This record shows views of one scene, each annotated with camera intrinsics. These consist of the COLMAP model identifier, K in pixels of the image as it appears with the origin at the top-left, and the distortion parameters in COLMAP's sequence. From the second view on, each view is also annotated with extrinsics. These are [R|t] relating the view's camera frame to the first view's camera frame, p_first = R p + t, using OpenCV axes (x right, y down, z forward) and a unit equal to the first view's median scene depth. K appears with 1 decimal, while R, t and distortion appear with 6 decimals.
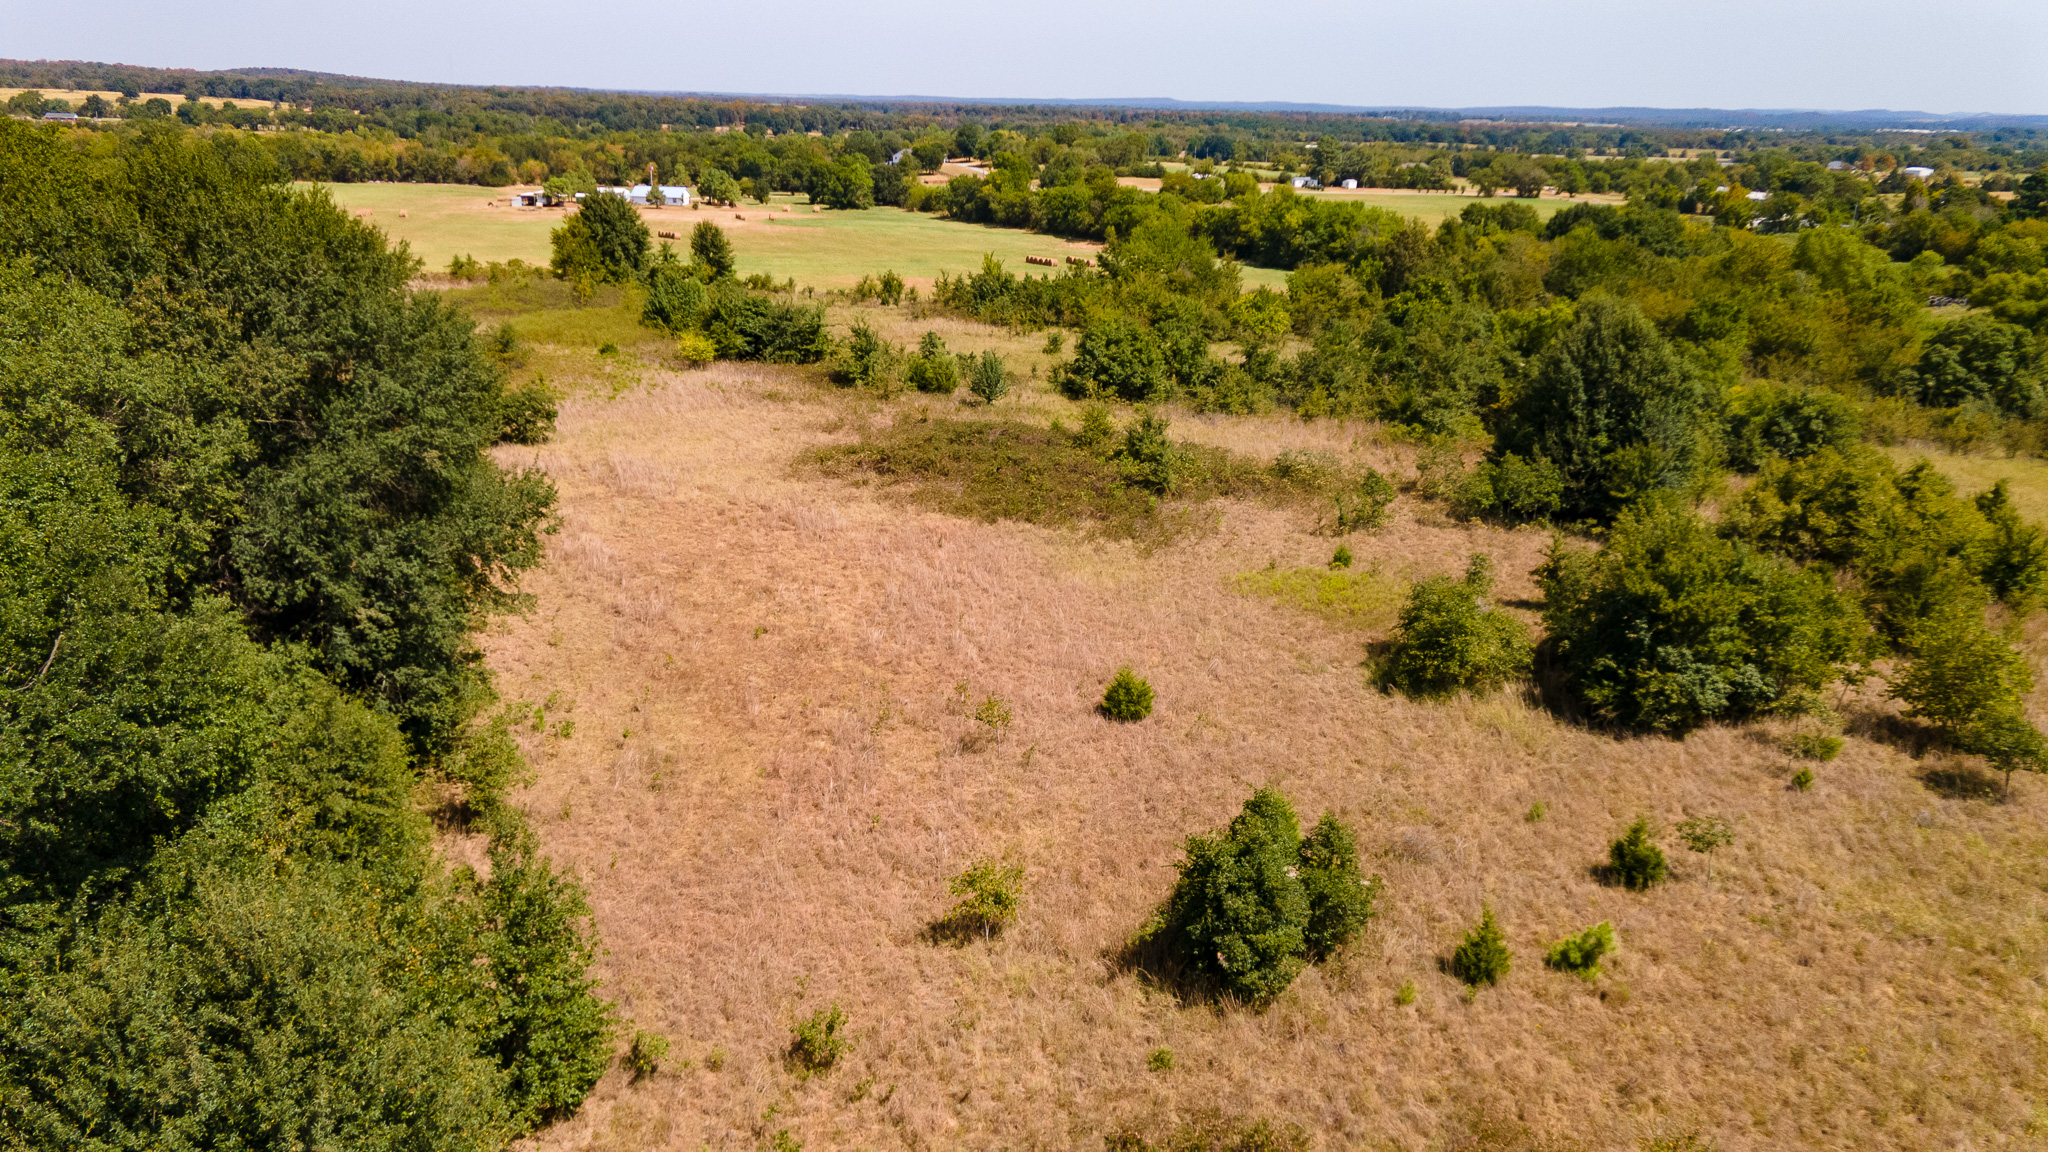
lens RADIAL K [[1491.9, 0, 1010.2], [0, 1491.9, 569.2], [0, 0, 1]] dist [0.037331, 0.025956]
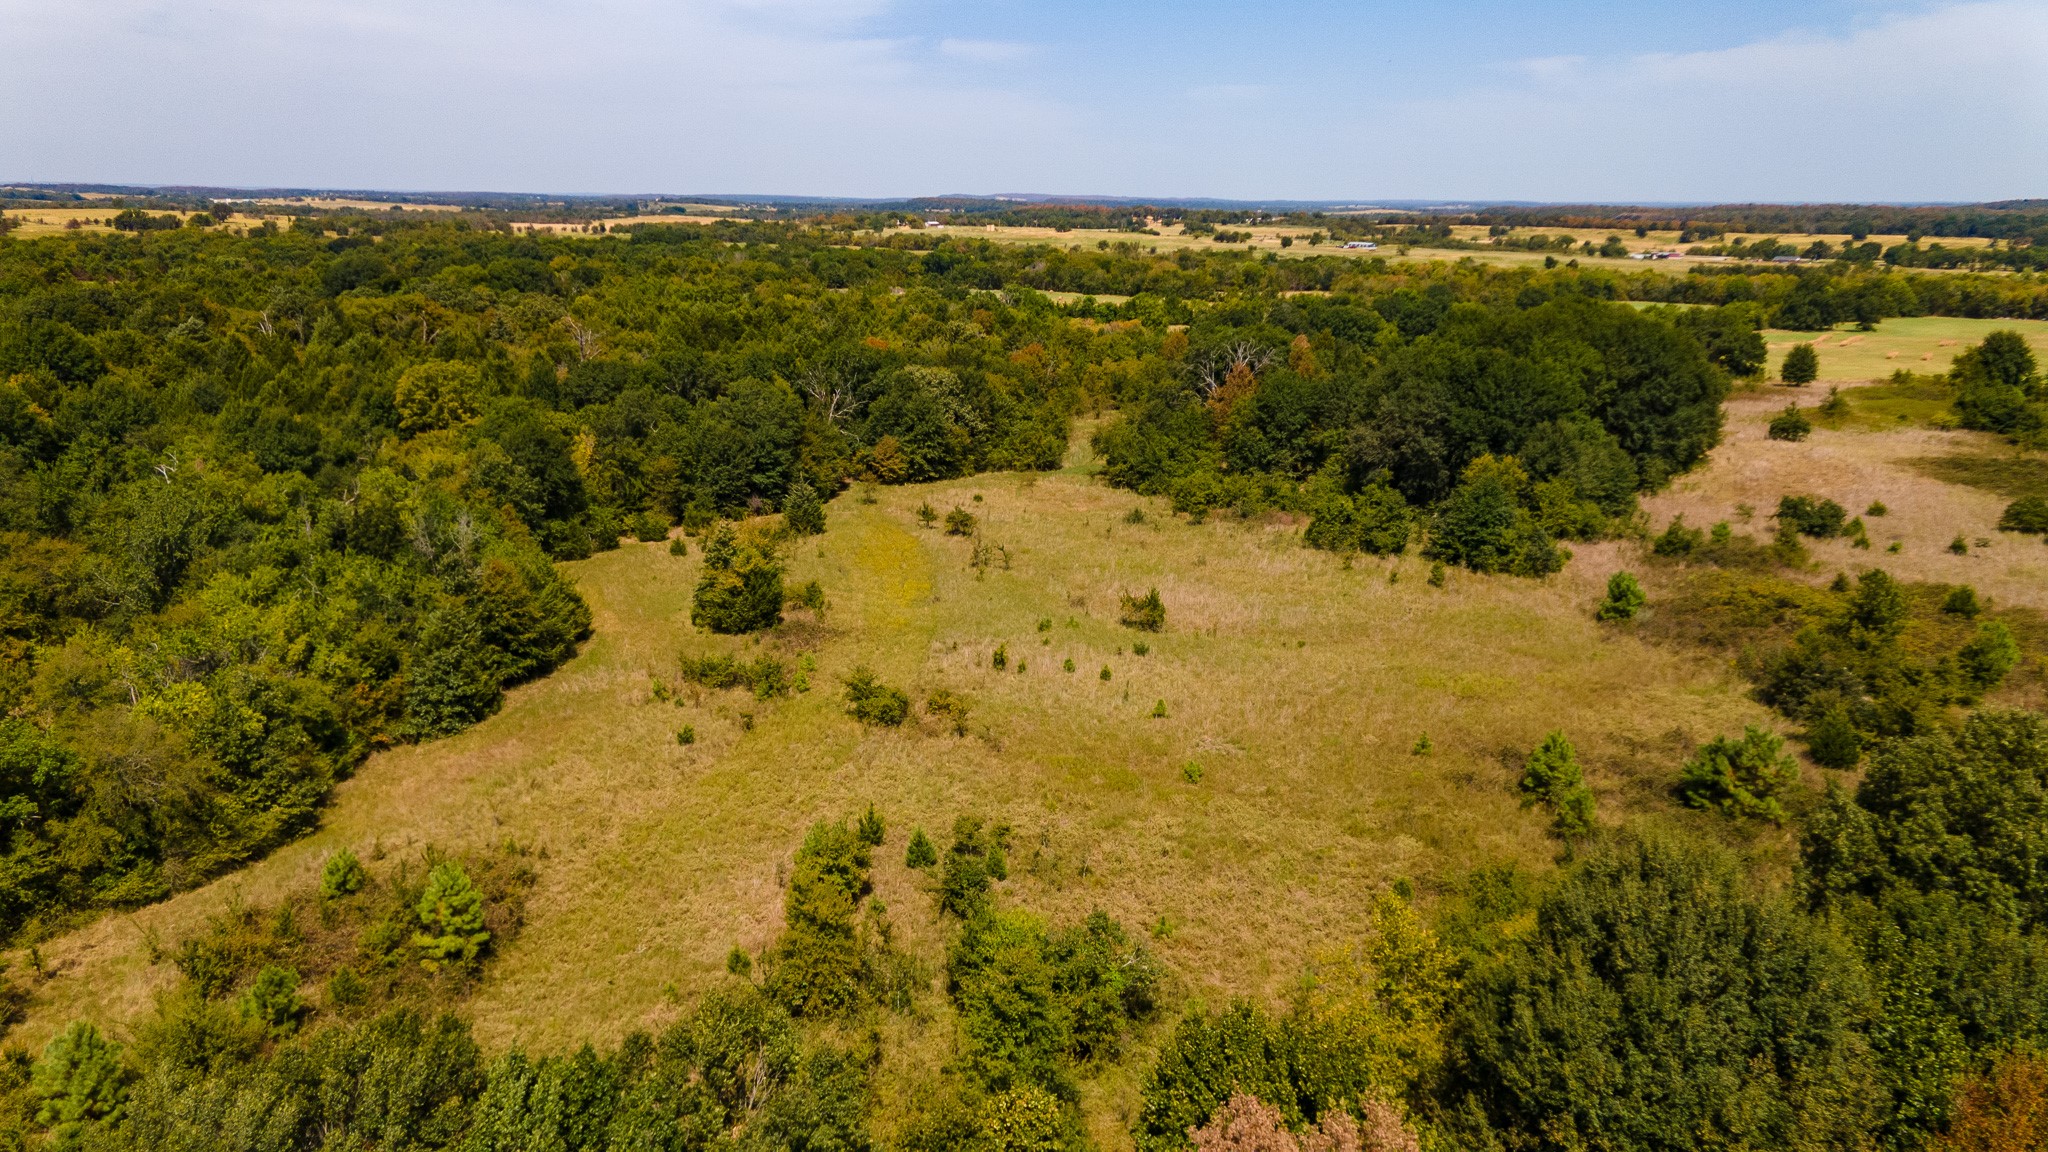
lens RADIAL K [[1491.9, 0, 1004.0], [0, 1491.9, 574.0], [0, 0, 1]] dist [0.037331, 0.025956]
pose [[0.519516, 0.188550, -0.833398, 0.159296], [-0.251812, 0.965818, 0.061537, 0.043012], [0.816513, 0.177891, 0.549237, -0.189235]]
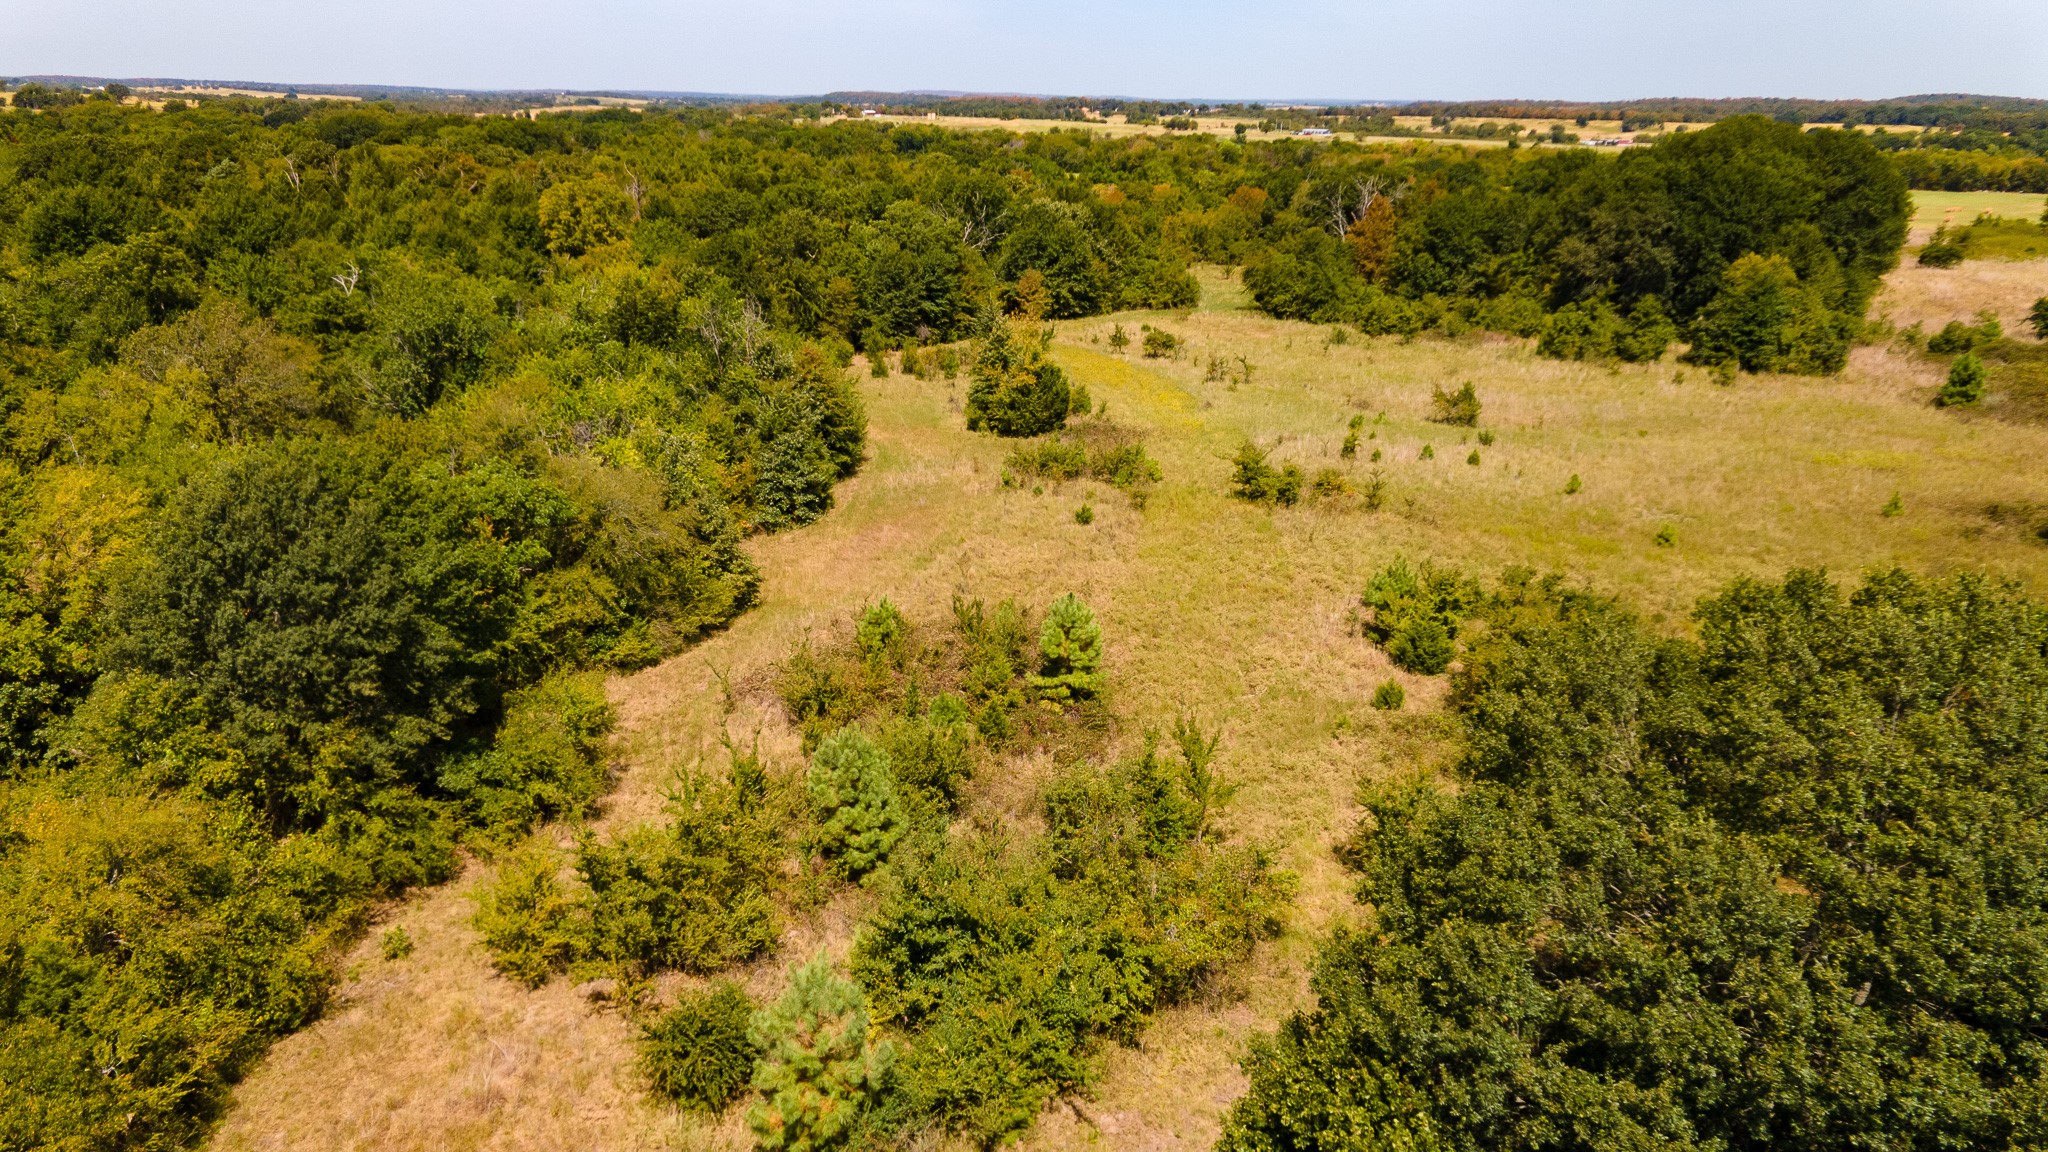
lens RADIAL K [[1491.9, 0, 1009.8], [0, 1491.9, 571.5], [0, 0, 1]] dist [0.037331, 0.025956]
pose [[0.571144, 0.229988, -0.787972, 0.122525], [-0.242930, 0.964304, 0.105372, 0.071488], [0.784079, 0.131240, 0.606627, -0.222616]]
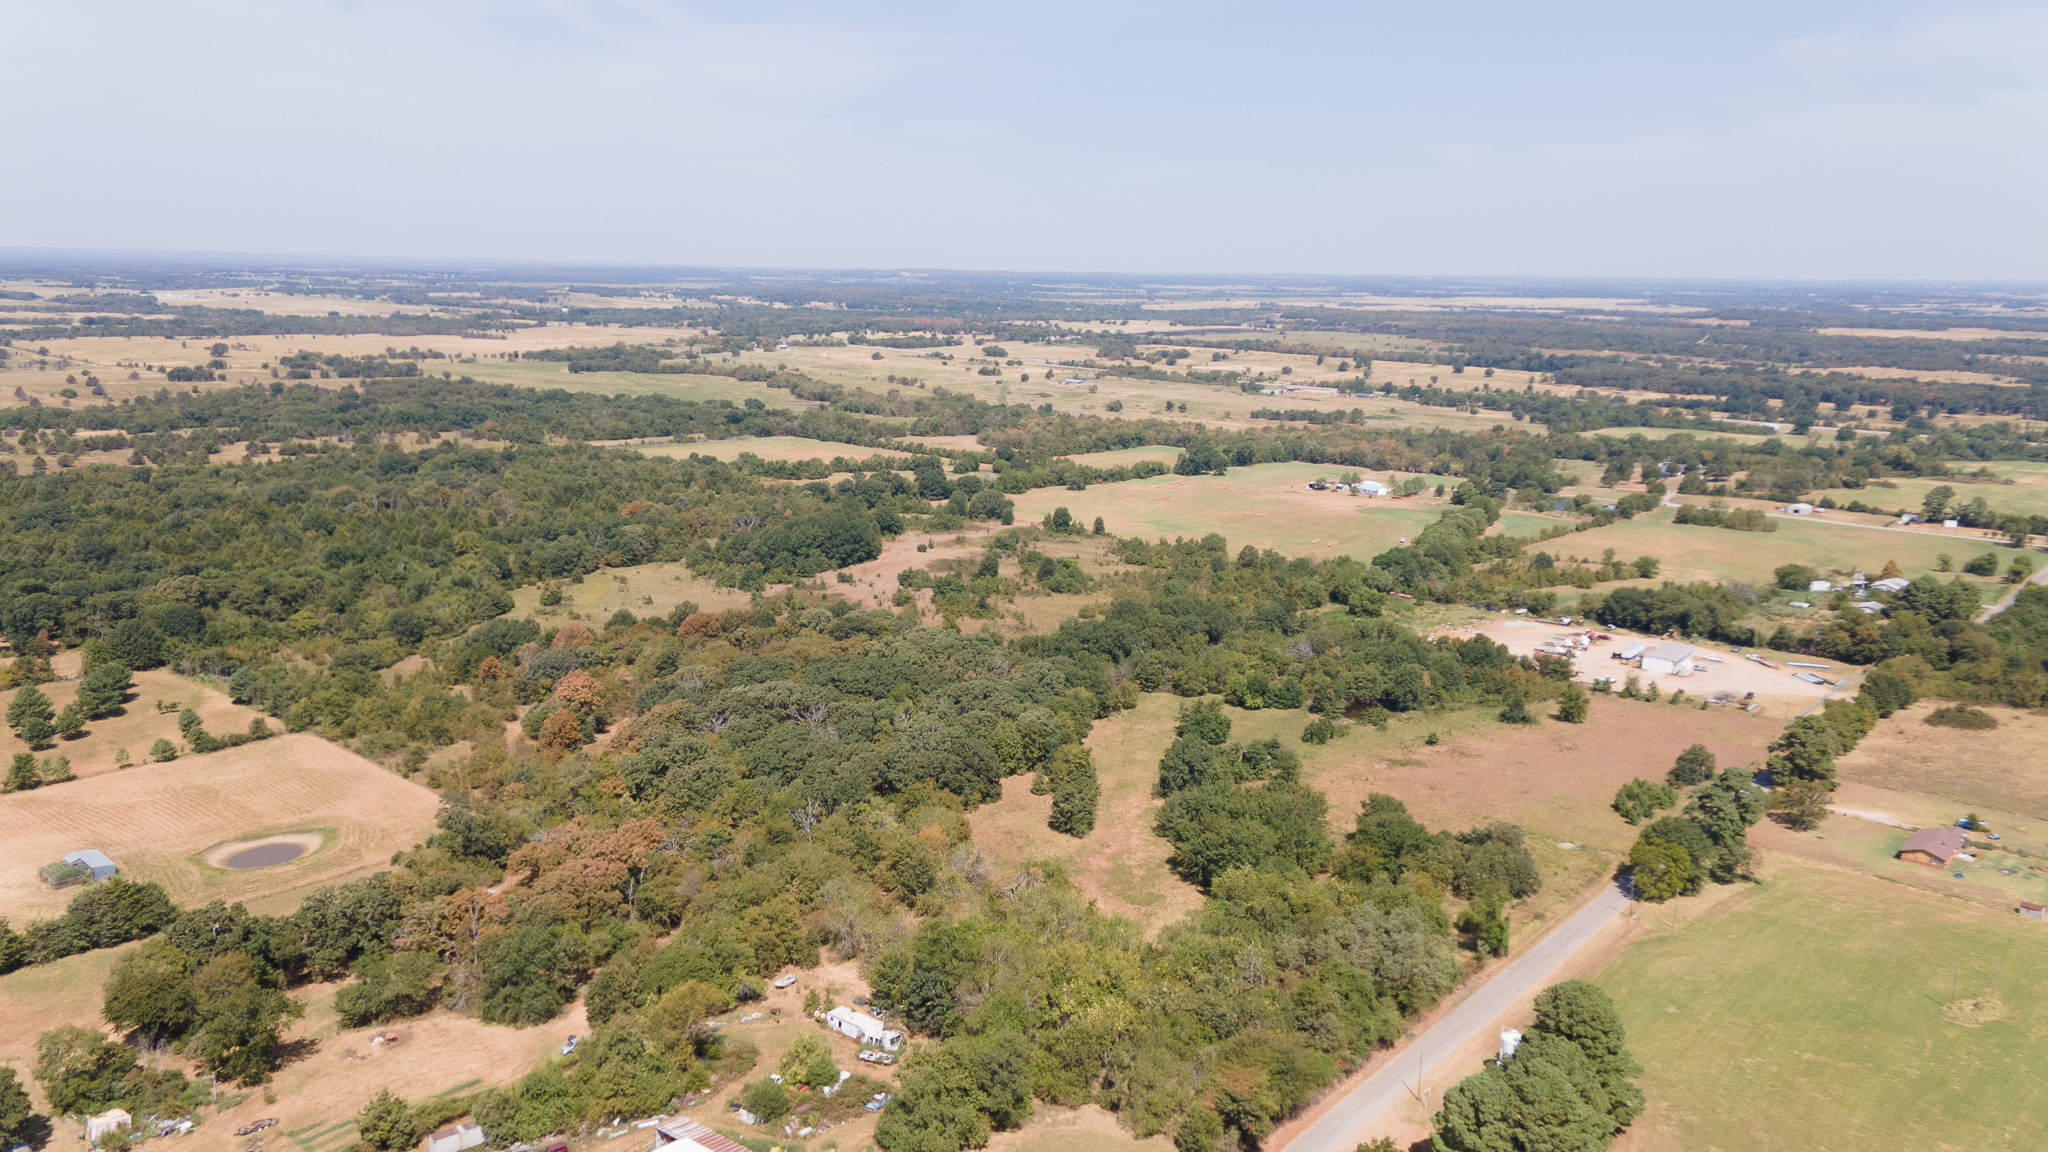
lens RADIAL K [[1491.9, 0, 1007.7], [0, 1491.9, 562.5], [0, 0, 1]] dist [0.037331, 0.025956]
pose [[0.568605, 0.145802, -0.809587, 0.871226], [-0.247699, 0.968837, 0.000512, -0.022643], [0.784432, 0.200243, 0.587000, -0.428481]]
